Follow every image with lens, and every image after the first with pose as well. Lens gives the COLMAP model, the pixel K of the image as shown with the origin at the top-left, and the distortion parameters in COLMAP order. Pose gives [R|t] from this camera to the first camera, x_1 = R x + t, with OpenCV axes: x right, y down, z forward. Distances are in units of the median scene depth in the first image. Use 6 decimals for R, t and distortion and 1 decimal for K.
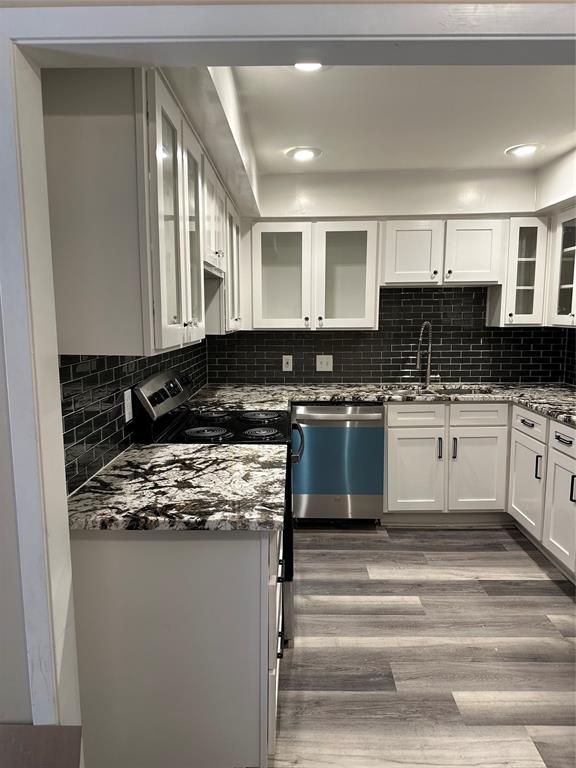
lens RADIAL K [[540.4, 0, 289.6], [0, 540.4, 388.2], [0, 0, 1]] dist [0.110434, 0.000419]
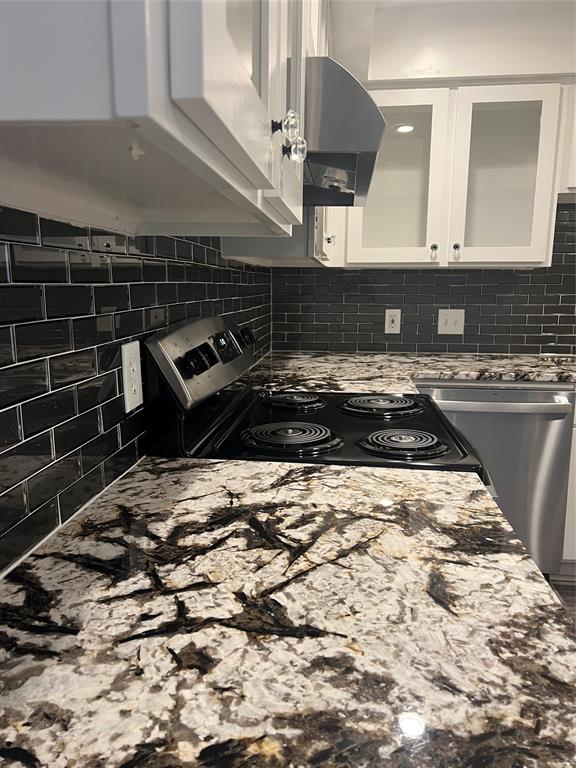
lens RADIAL K [[590.2, 0, 286.3], [0, 590.2, 383.0], [0, 0, 1]] dist [0.054381, -0.036881]
pose [[0.995208, 0.024084, -0.094770, -0.126544], [-0.021479, 0.999366, 0.028408, 0.021978], [0.095394, -0.026236, 0.995094, 0.546713]]
